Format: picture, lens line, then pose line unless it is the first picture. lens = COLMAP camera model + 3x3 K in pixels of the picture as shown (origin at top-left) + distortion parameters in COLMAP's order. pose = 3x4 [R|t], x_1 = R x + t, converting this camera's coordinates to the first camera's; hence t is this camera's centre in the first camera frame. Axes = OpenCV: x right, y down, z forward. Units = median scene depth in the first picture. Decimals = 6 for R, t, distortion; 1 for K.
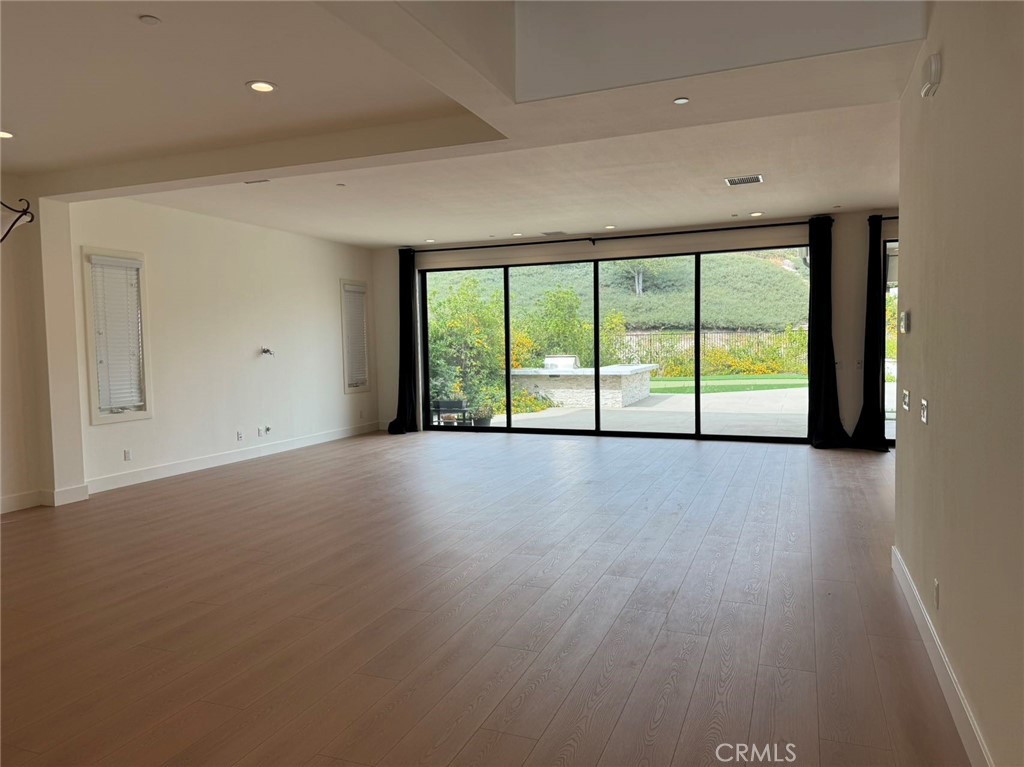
lens RADIAL K [[713.5, 0, 515.7], [0, 713.5, 387.6], [0, 0, 1]] dist [0.129812, -0.164807]
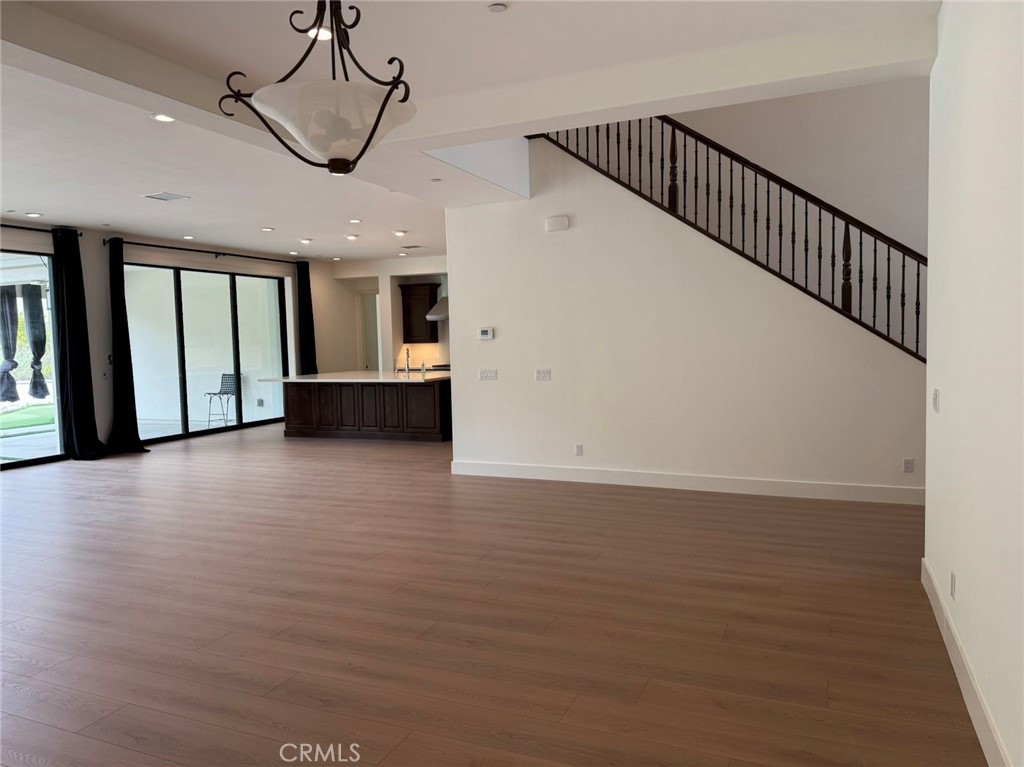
lens RADIAL K [[720.1, 0, 515.5], [0, 720.1, 379.9], [0, 0, 1]] dist [0.123820, -0.169631]
pose [[0.033776, -0.037309, 0.998733, -0.322276], [0.086422, 0.995669, 0.034272, -0.005964], [-0.995686, 0.085155, 0.036854, 0.210331]]
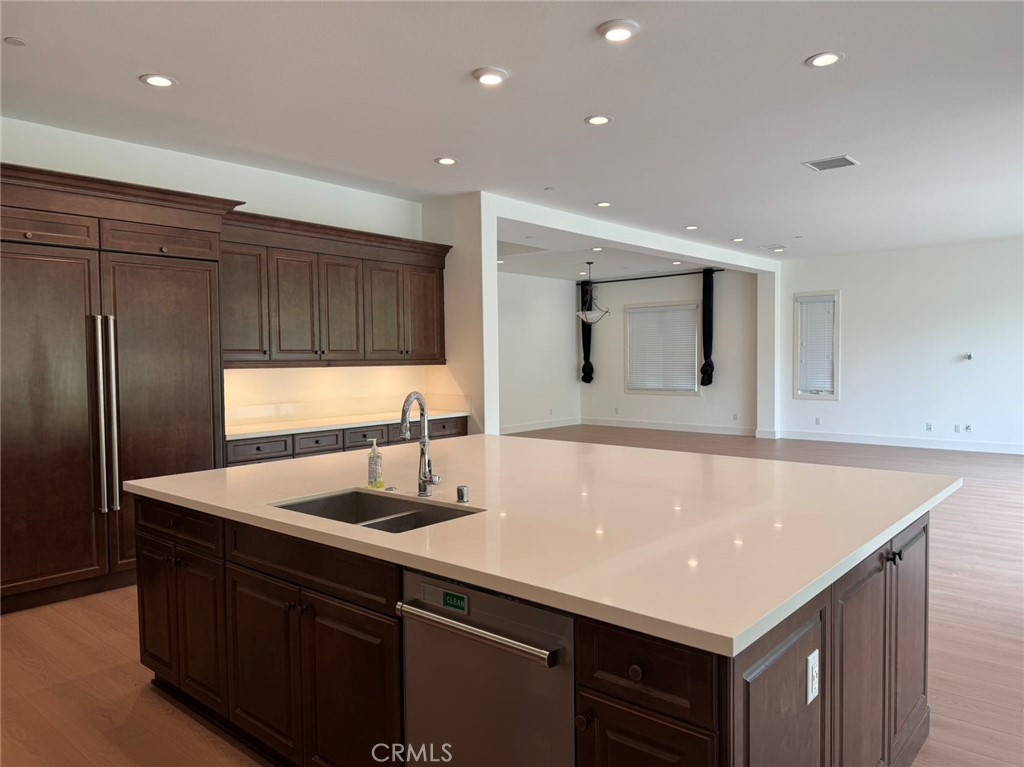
lens RADIAL K [[722.1, 0, 518.7], [0, 722.1, 384.8], [0, 0, 1]] dist [0.145487, -0.134479]
pose [[-0.329135, 0.059803, -0.942387, 0.548699], [-0.043936, 0.995942, 0.078547, -0.038282], [0.943260, 0.067258, -0.325172, 0.423177]]
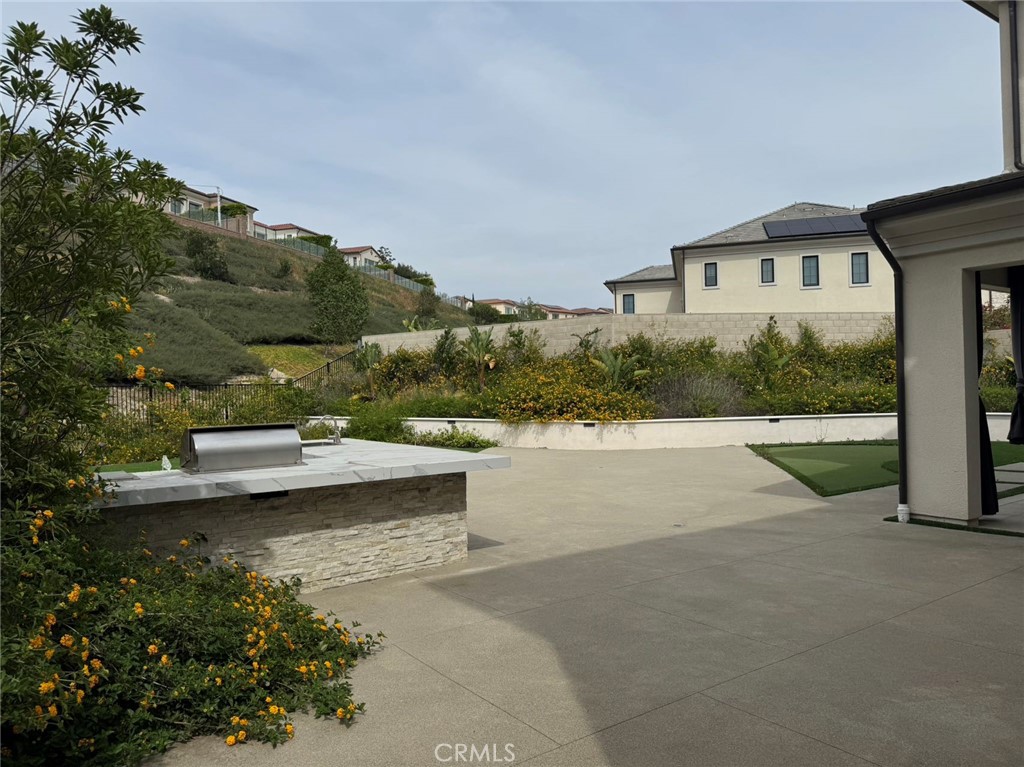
lens RADIAL K [[713.5, 0, 515.7], [0, 713.5, 387.6], [0, 0, 1]] dist [0.129812, -0.164807]
pose [[0.541437, 0.012636, 0.840646, -0.154203], [0.065208, 0.996244, -0.056974, -0.038213], [-0.838209, 0.085665, 0.538579, 0.803655]]
